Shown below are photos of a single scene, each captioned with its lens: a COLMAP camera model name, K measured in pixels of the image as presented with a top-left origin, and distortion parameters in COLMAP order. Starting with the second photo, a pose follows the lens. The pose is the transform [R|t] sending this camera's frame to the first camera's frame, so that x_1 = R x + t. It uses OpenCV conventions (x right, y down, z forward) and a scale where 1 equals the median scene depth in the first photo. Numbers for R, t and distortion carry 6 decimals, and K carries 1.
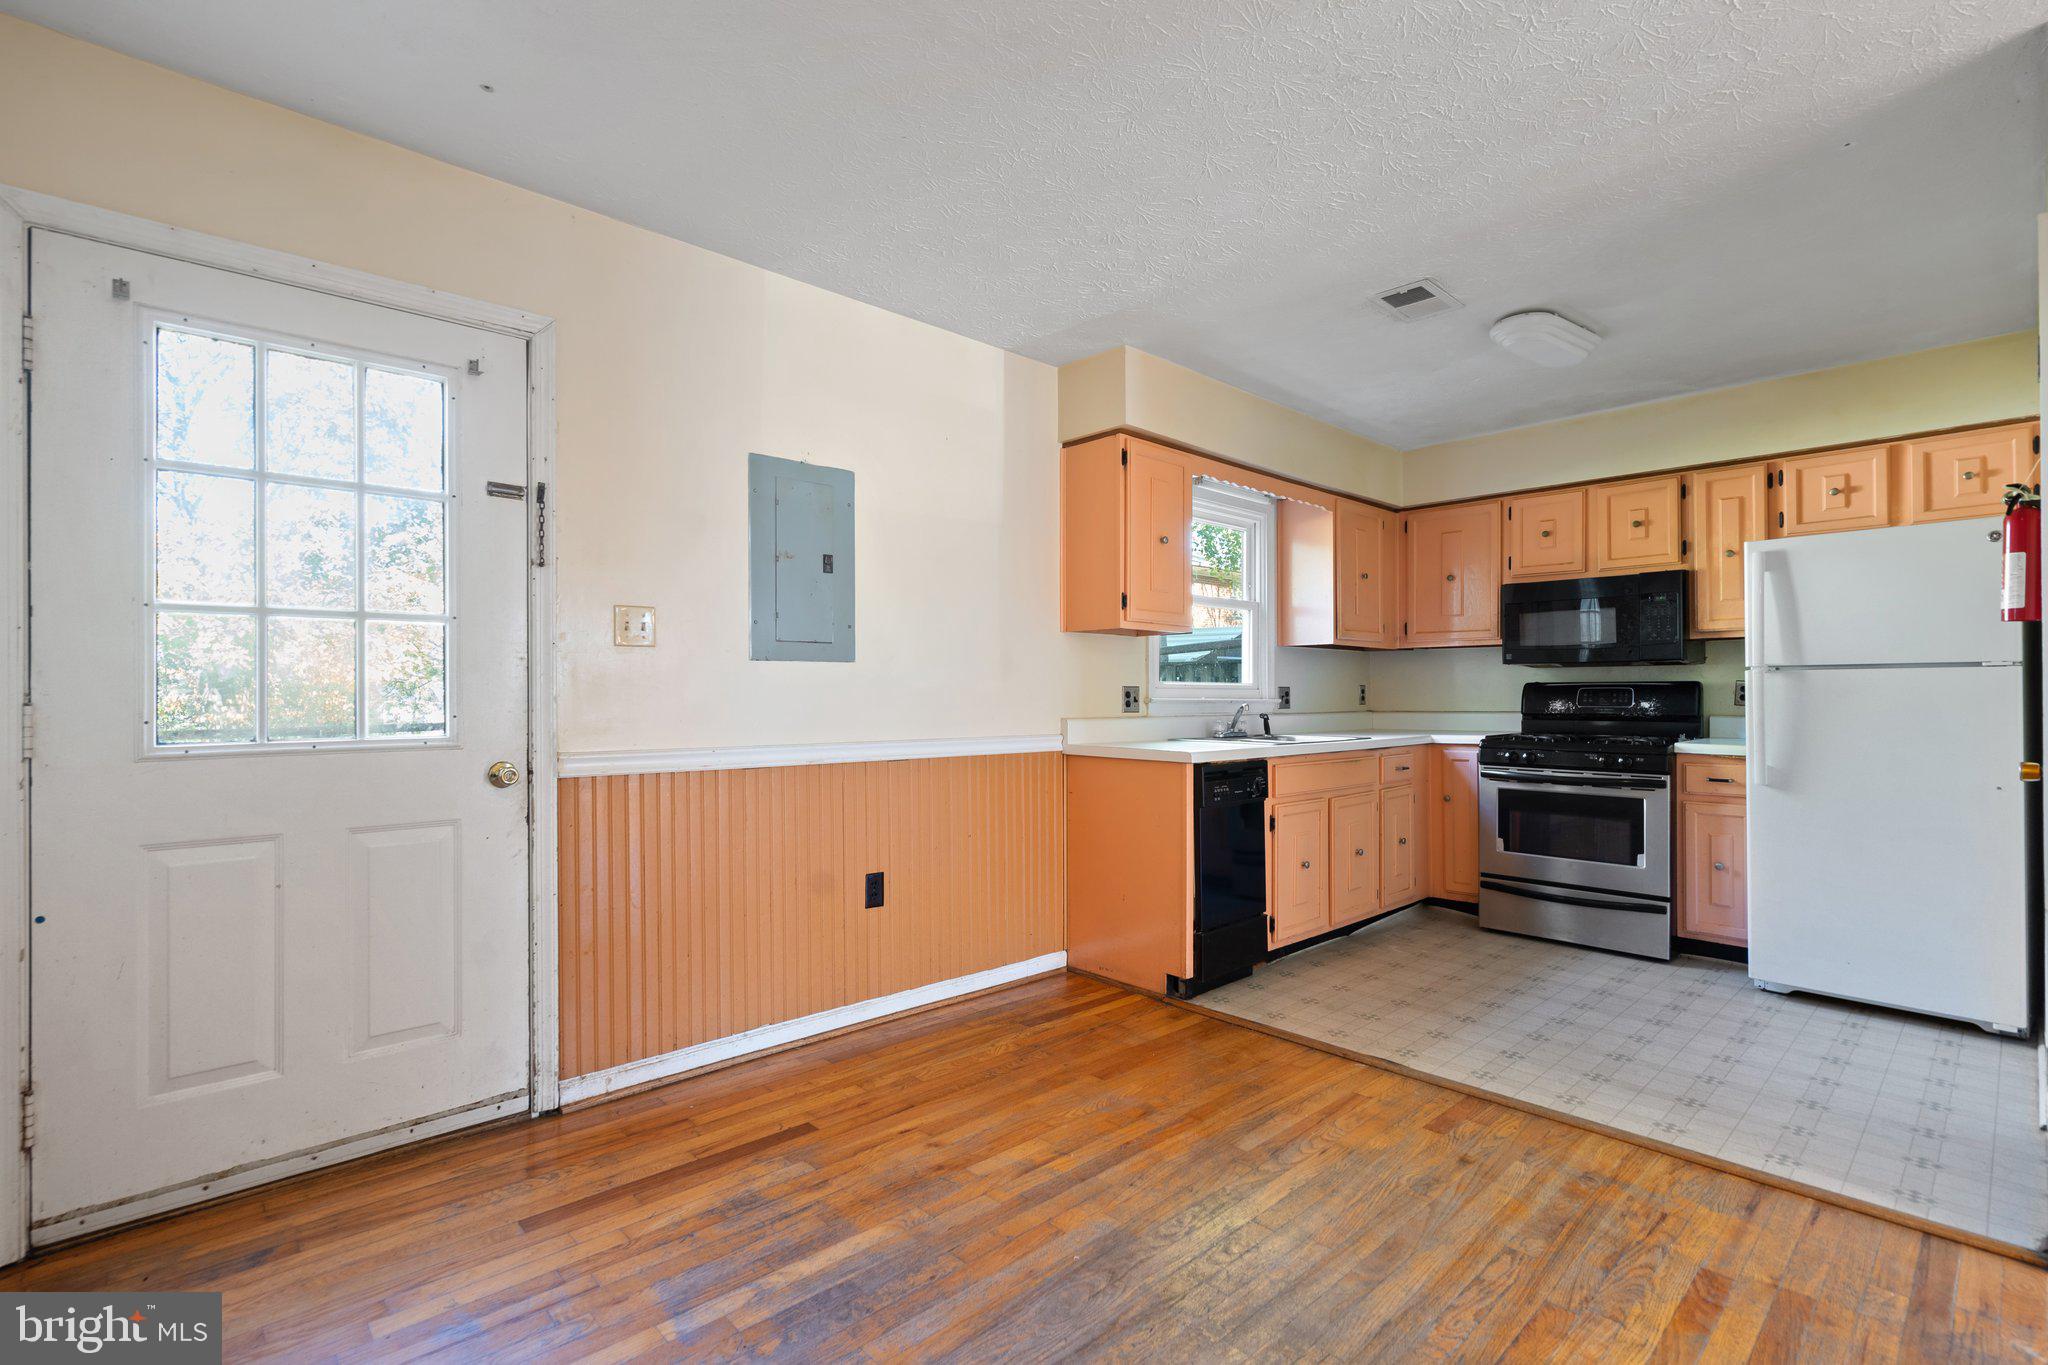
lens RADIAL K [[944.6, 0, 1012.6], [0, 944.6, 685.1], [0, 0, 1]] dist [-0.005442, 0.001934]
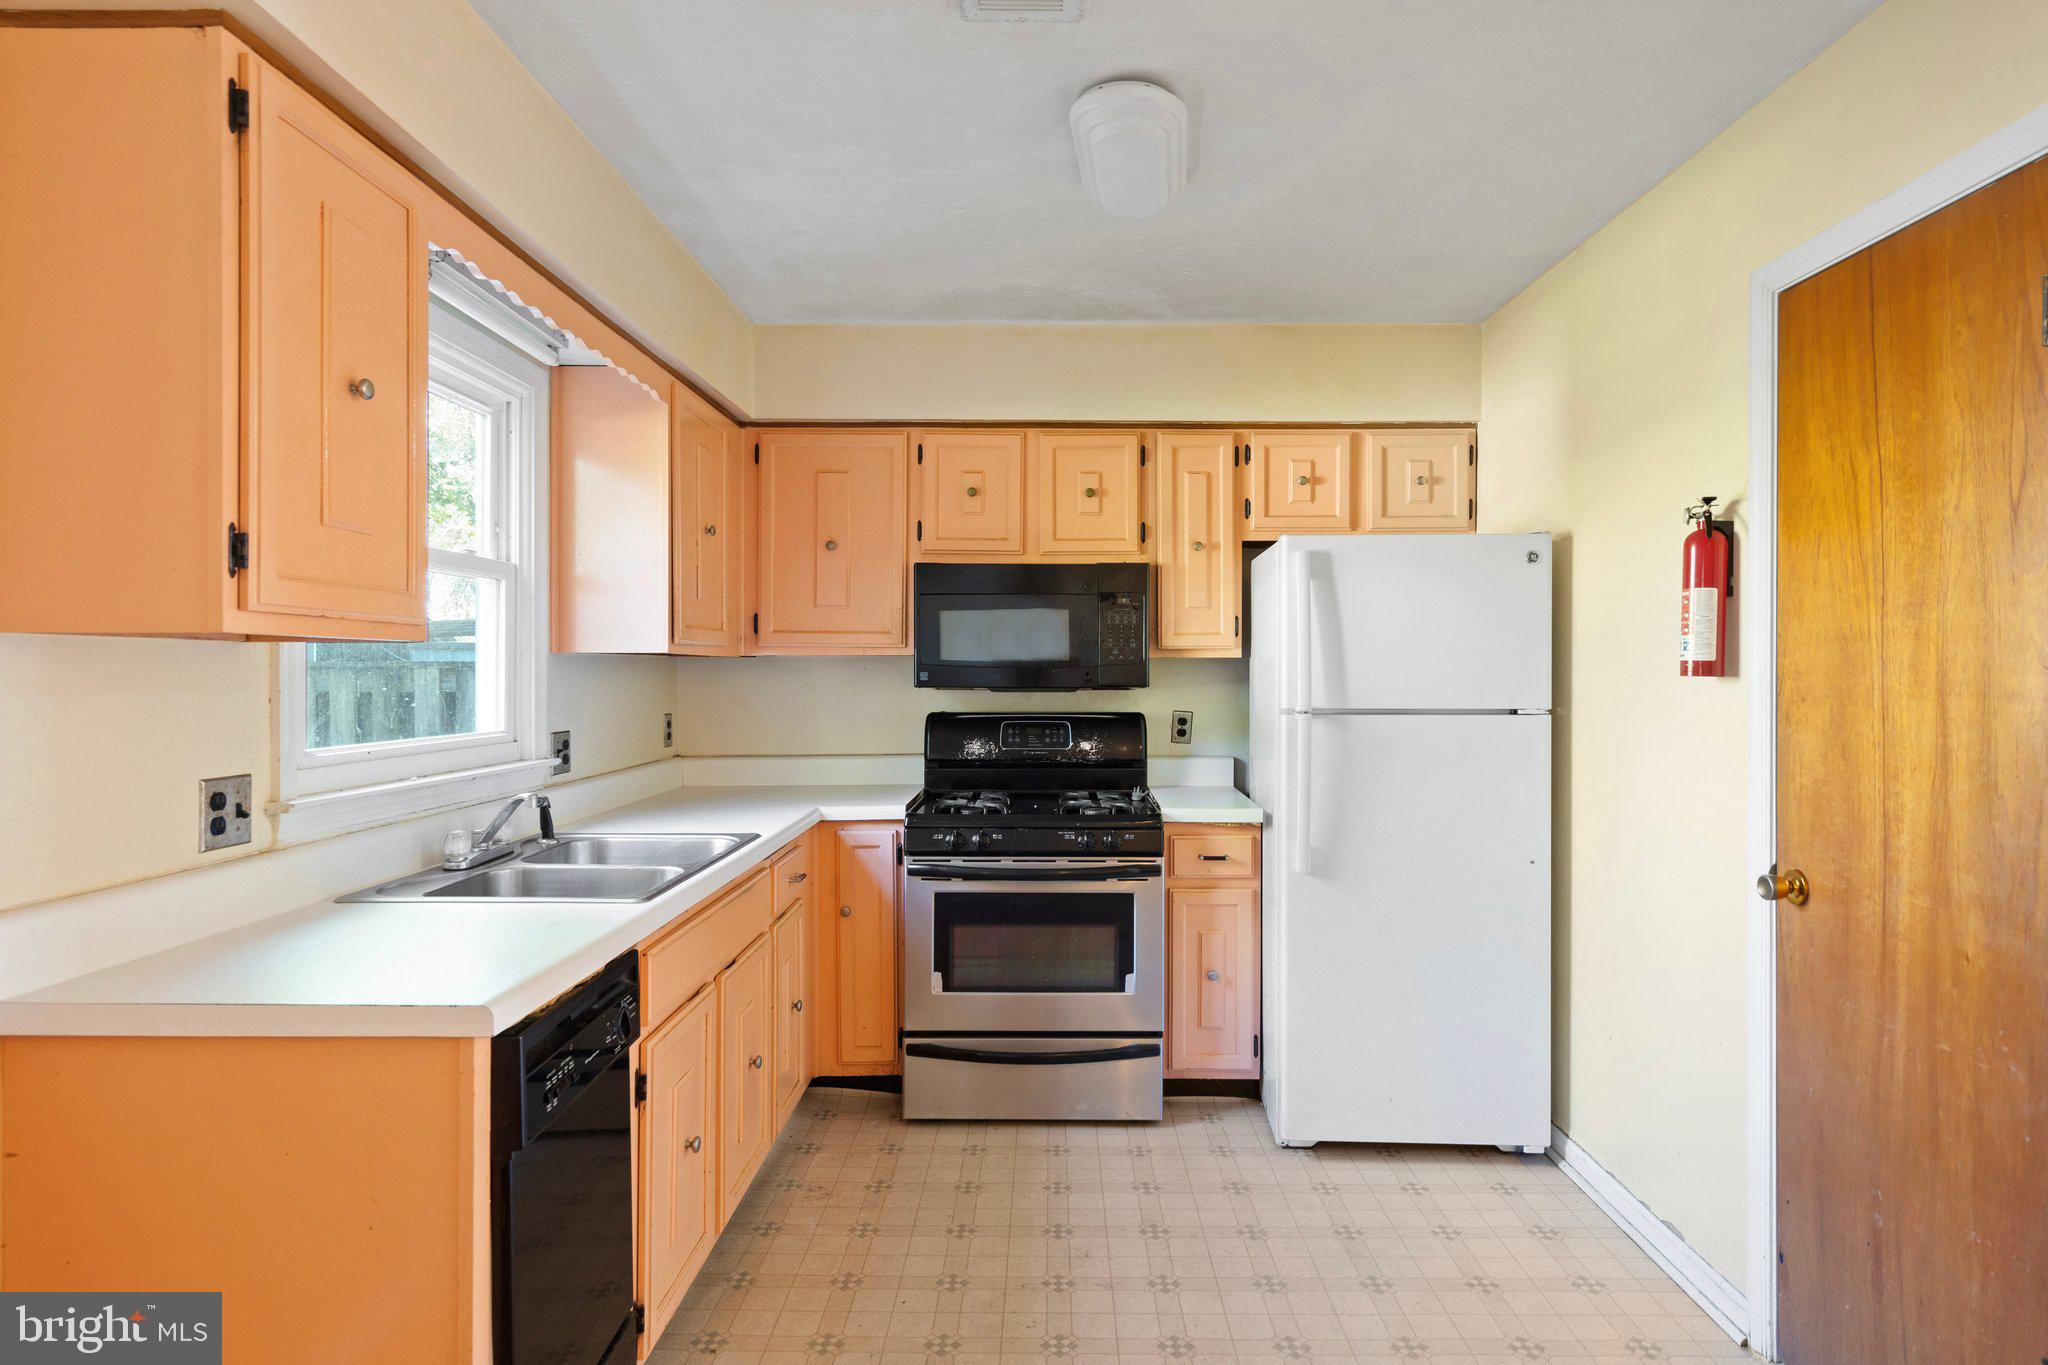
lens RADIAL K [[1137.2, 0, 1049.7], [0, 1137.2, 670.8], [0, 0, 1]] dist [0.005725, -0.000721]
pose [[0.681583, -0.000381, 0.731741, 0.020750], [-0.008653, 0.999926, 0.008581, -0.052393], [-0.731690, -0.012180, 0.681529, 0.517324]]
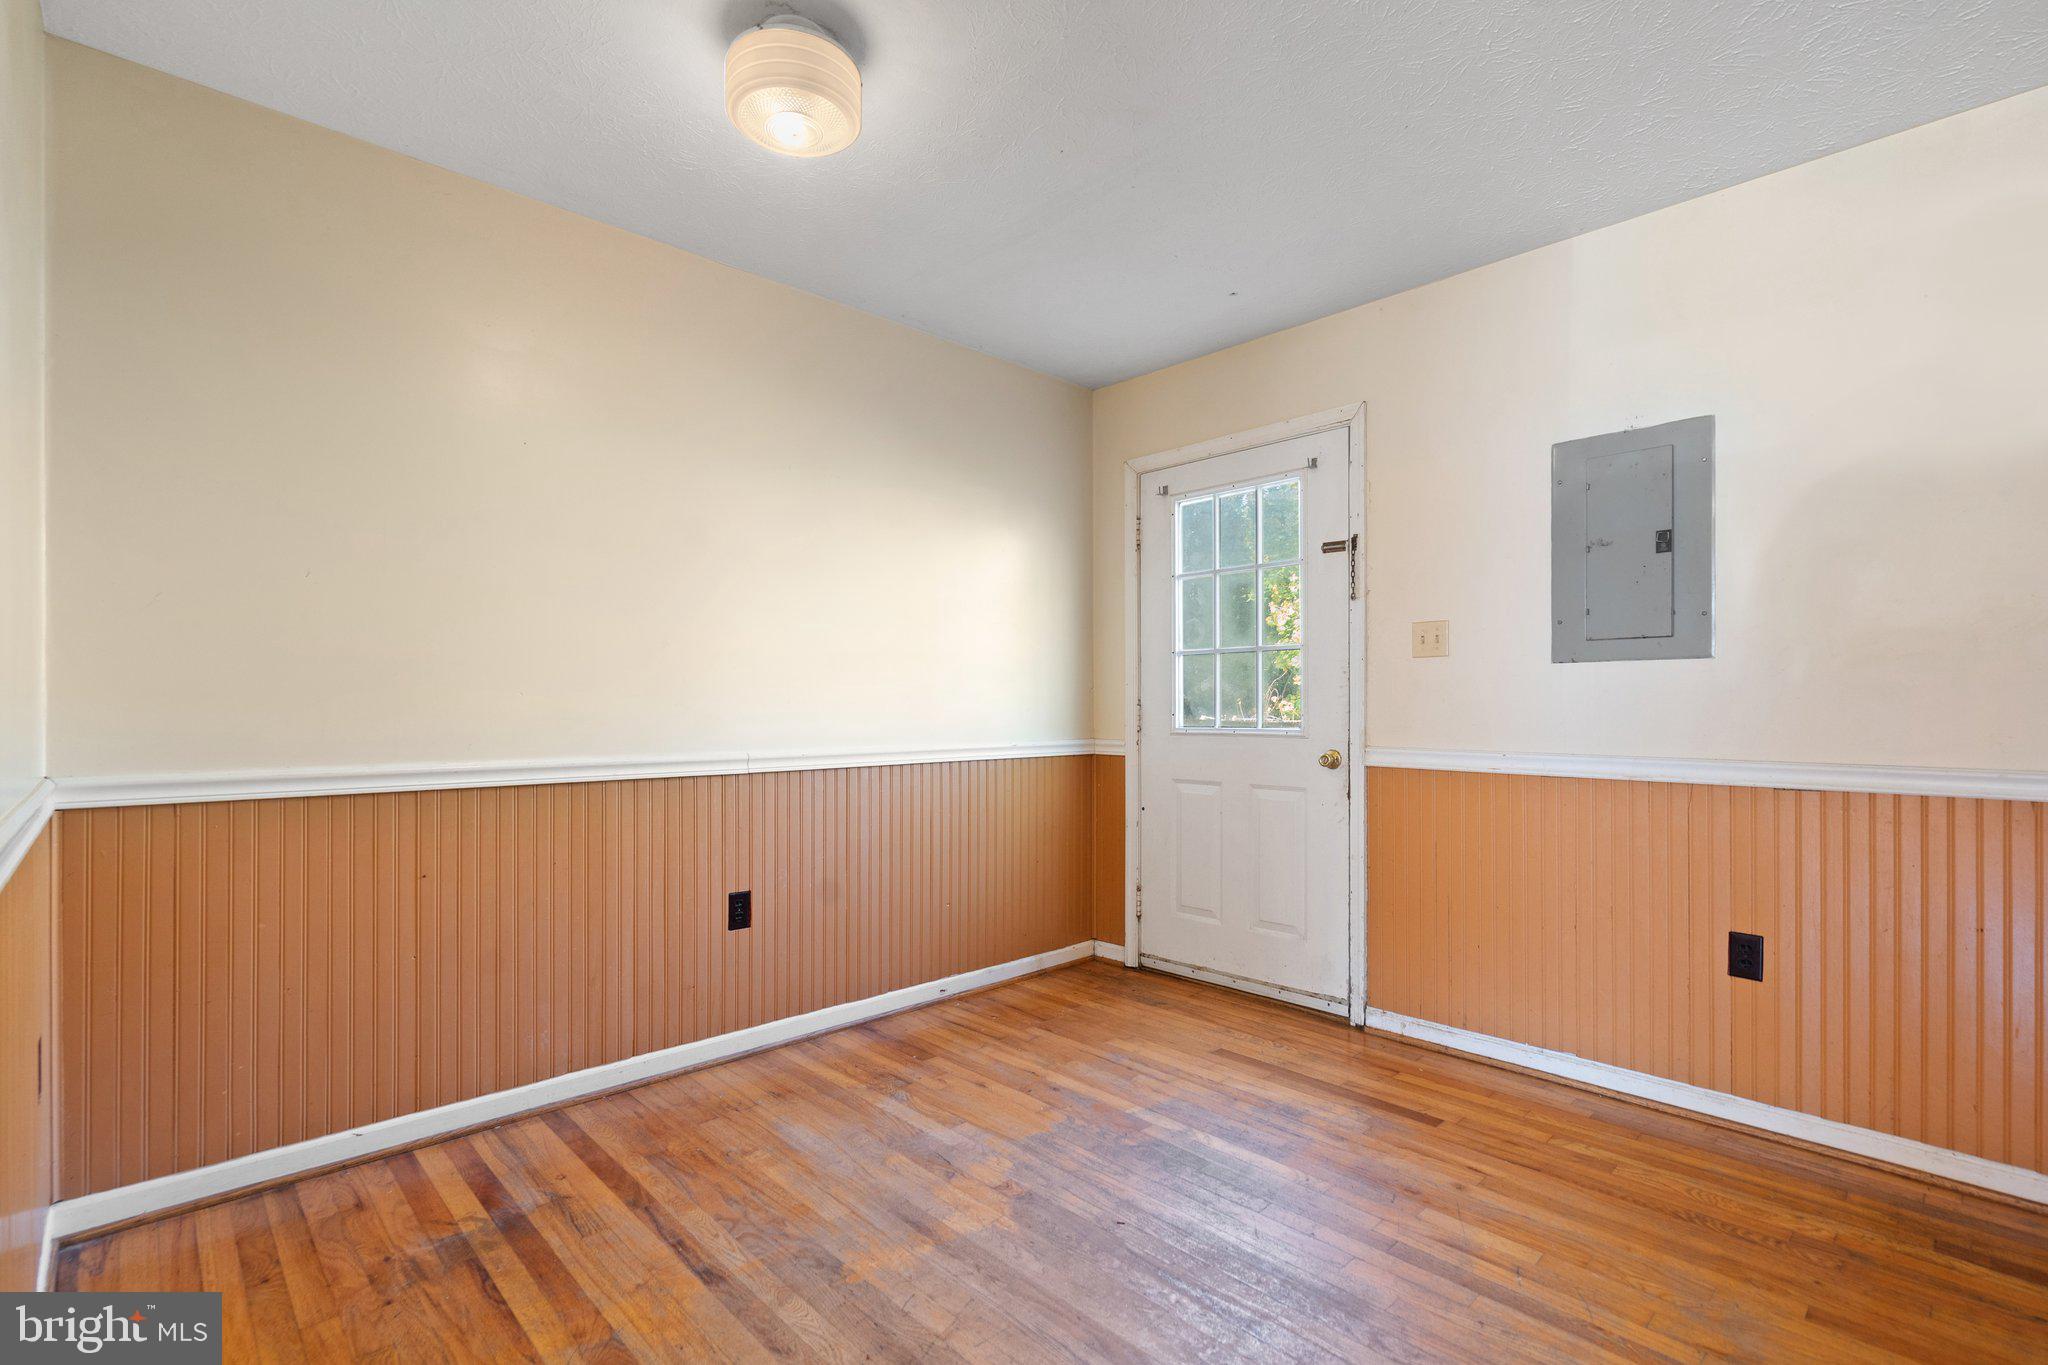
lens RADIAL K [[944.6, 0, 1015.2], [0, 944.6, 703.2], [0, 0, 1]] dist [-0.005442, 0.001934]
pose [[0.005545, 0.001740, -0.999983, 0.523280], [0.012428, 0.999921, 0.001809, 0.004631], [0.999907, -0.012438, 0.005523, 0.354932]]
